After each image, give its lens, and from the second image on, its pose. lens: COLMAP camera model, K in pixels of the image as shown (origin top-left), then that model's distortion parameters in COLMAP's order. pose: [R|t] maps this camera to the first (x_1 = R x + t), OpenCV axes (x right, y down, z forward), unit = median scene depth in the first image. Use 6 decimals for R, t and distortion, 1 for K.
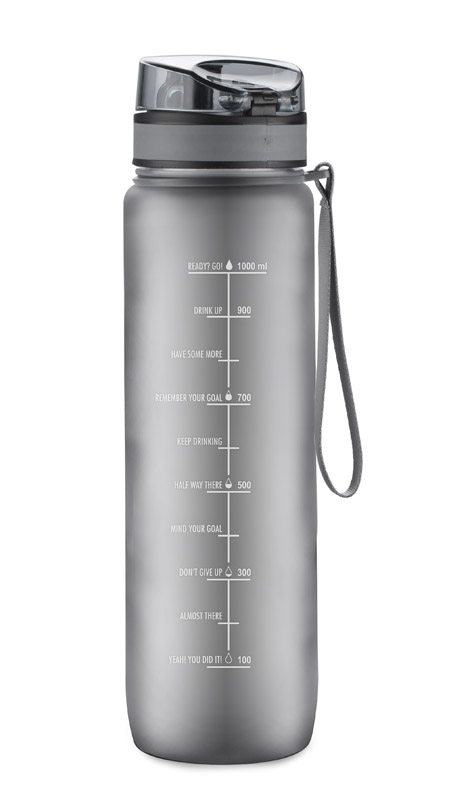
lens RADIAL K [[2403.8, 0, 227.4], [0, 2403.8, 404.4], [0, 0, 1]] dist [0.057411, 0.000000]
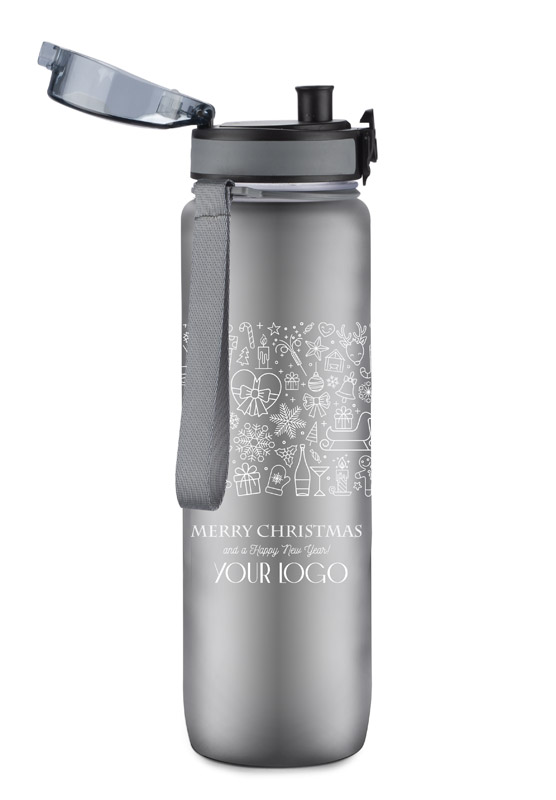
lens RADIAL K [[2618.8, 0, 277.8], [0, 2618.8, 404.6], [0, 0, 1]] dist [0.198026, 0.000000]
pose [[0.999982, 0.001279, -0.005795, 0.004155], [-0.001353, 0.999916, -0.012875, 0.010386], [0.005778, 0.012883, 0.999900, -0.110654]]
